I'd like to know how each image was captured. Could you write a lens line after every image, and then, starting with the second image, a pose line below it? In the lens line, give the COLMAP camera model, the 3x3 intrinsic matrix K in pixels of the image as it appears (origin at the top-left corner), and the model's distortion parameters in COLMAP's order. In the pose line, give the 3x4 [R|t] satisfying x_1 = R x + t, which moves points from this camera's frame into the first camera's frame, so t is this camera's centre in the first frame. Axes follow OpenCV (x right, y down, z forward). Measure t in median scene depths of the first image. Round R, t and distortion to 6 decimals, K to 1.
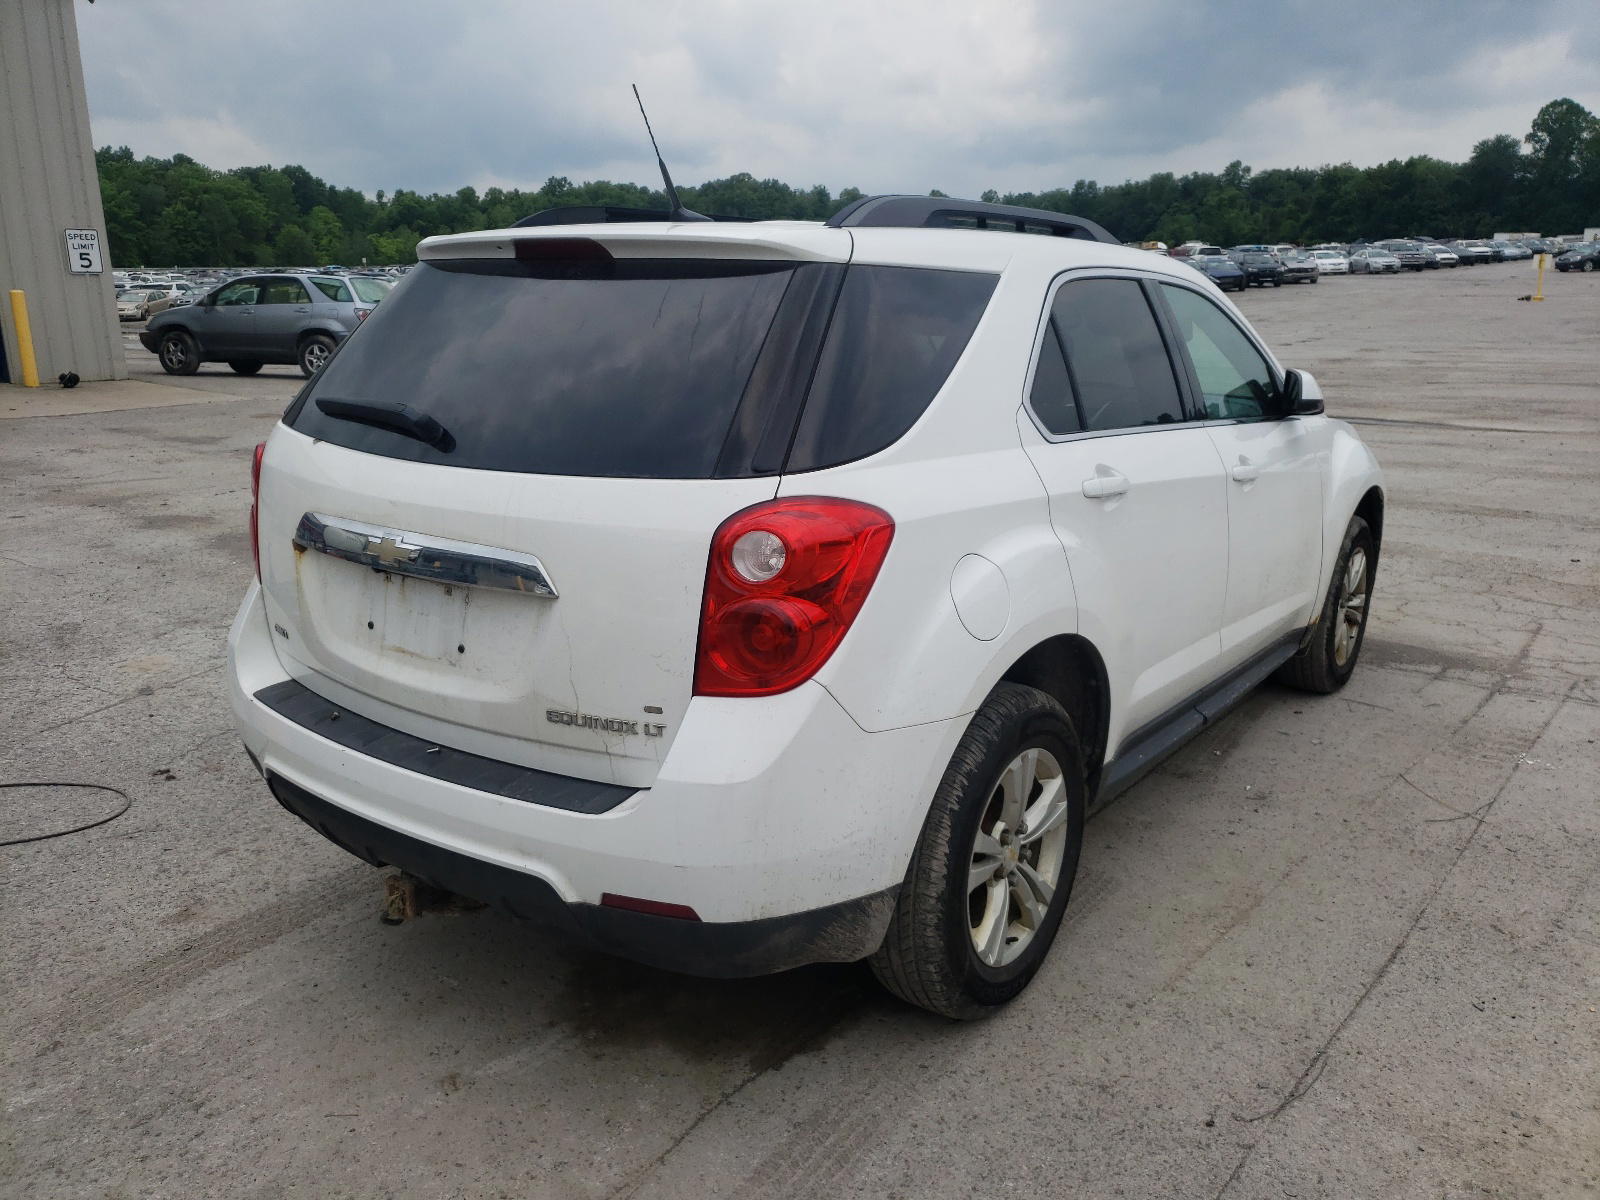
lens RADIAL K [[1246.2, 0, 797.7], [0, 1246.2, 562.3], [0, 0, 1]] dist [-0.003322, 0.008176]
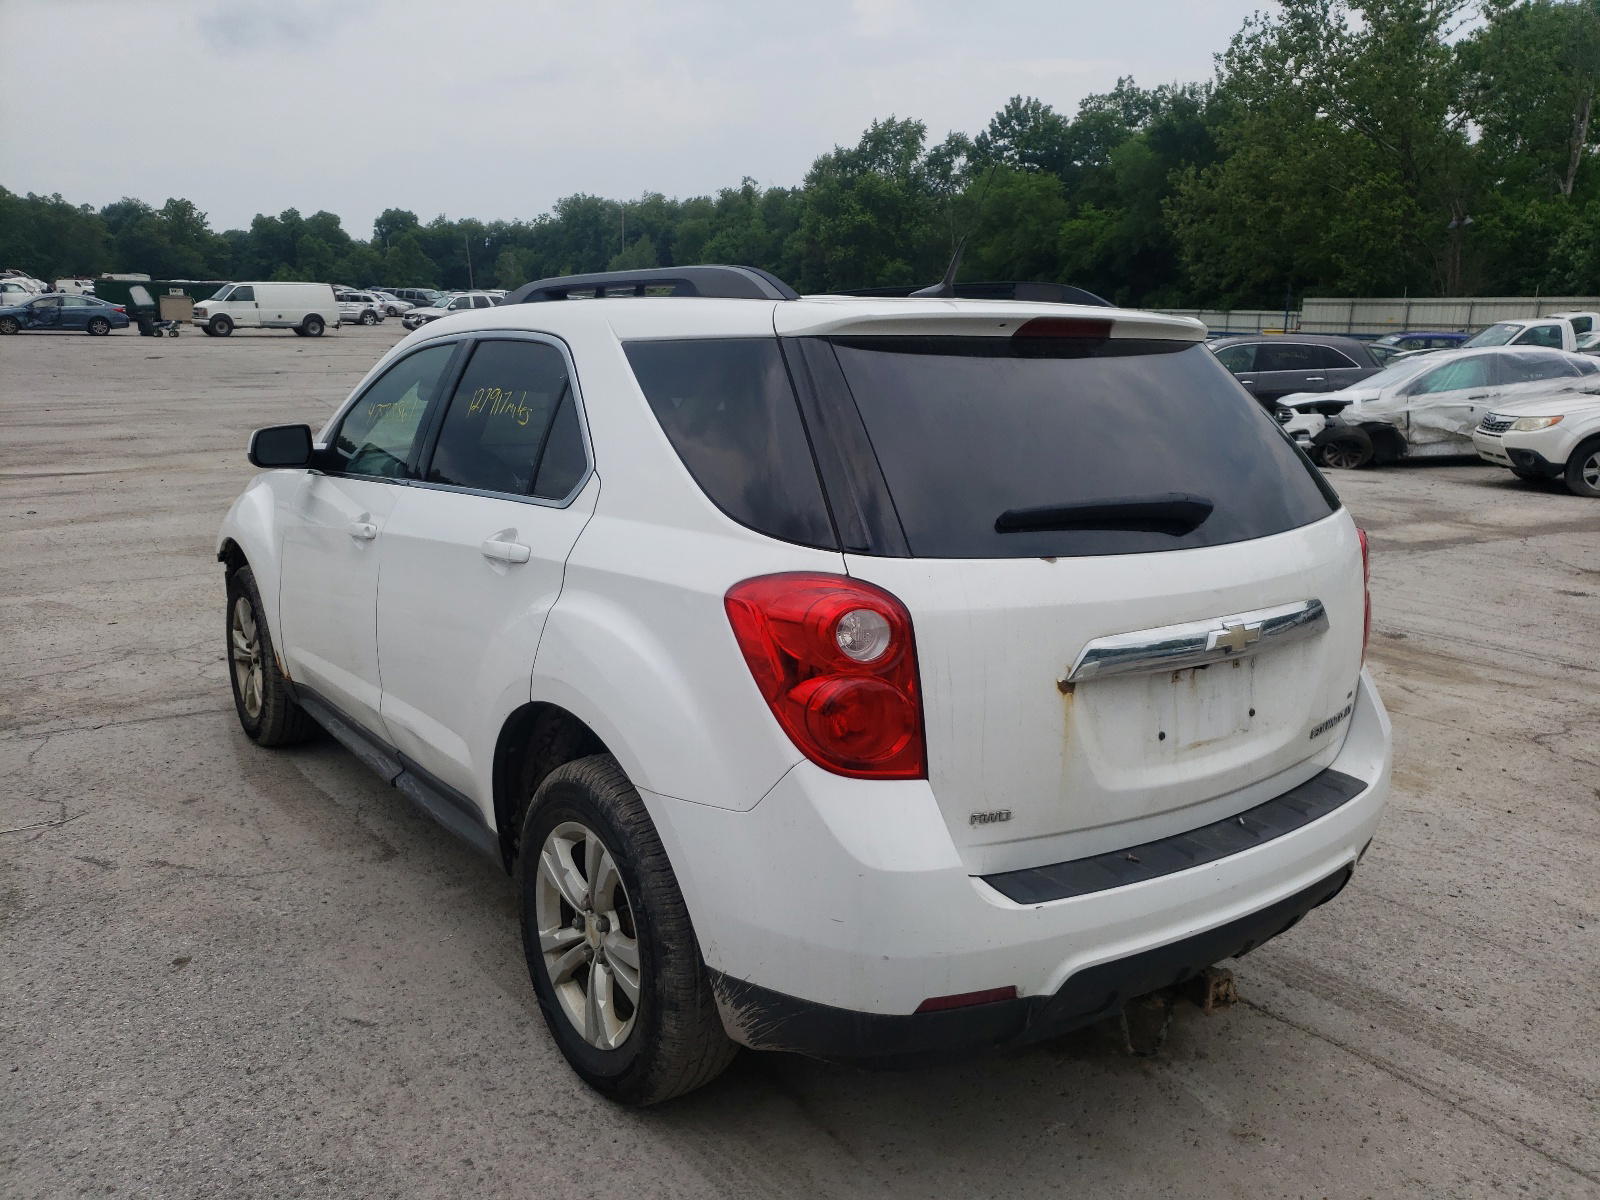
lens RADIAL K [[1236.3, 0, 800.0], [0, 1236.3, 600.0], [0, 0, 1]] dist [0.092220, -0.110751]
pose [[0.312995, -0.196488, 0.929208, -1.246944], [0.195865, 0.970689, 0.139284, -0.225568], [-0.929339, 0.138404, 0.342306, 0.904376]]
